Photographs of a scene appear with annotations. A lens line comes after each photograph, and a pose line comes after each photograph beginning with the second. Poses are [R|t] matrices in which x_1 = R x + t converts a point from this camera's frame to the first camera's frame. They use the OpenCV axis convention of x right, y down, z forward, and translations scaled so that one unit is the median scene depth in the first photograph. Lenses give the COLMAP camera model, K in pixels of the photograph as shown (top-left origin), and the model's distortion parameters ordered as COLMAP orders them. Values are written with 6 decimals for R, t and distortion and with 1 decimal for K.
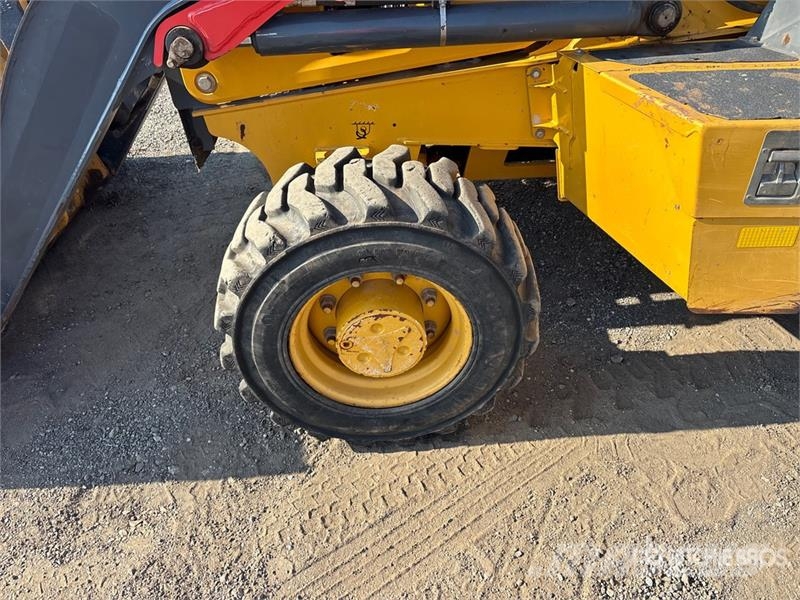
lens RADIAL K [[610.7, 0, 400.3], [0, 610.7, 293.2], [0, 0, 1]] dist [0.031891, -0.008109]
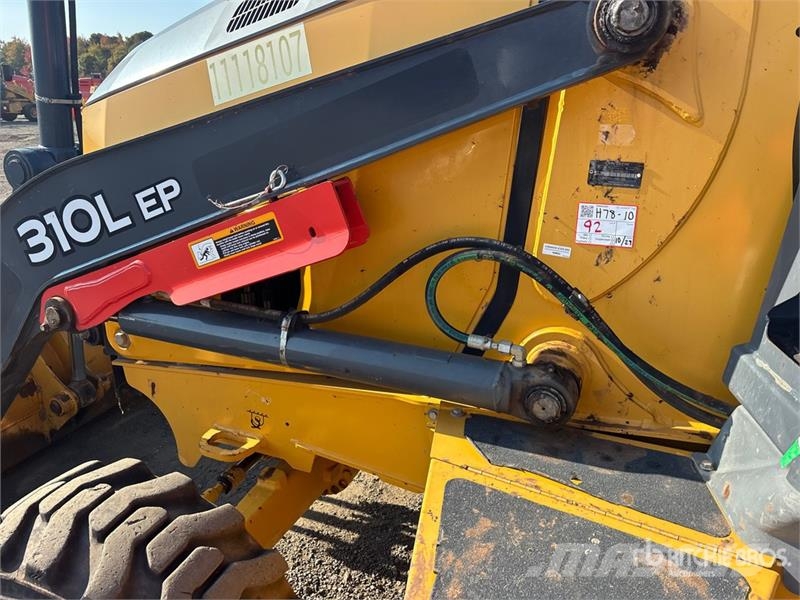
lens RADIAL K [[610.7, 0, 400.3], [0, 610.7, 293.2], [0, 0, 1]] dist [0.031891, -0.008109]
pose [[0.901470, 0.184901, -0.391361, 0.524903], [-0.290578, 0.928655, -0.230575, -0.350316], [0.320805, 0.321577, 0.890883, 0.260536]]
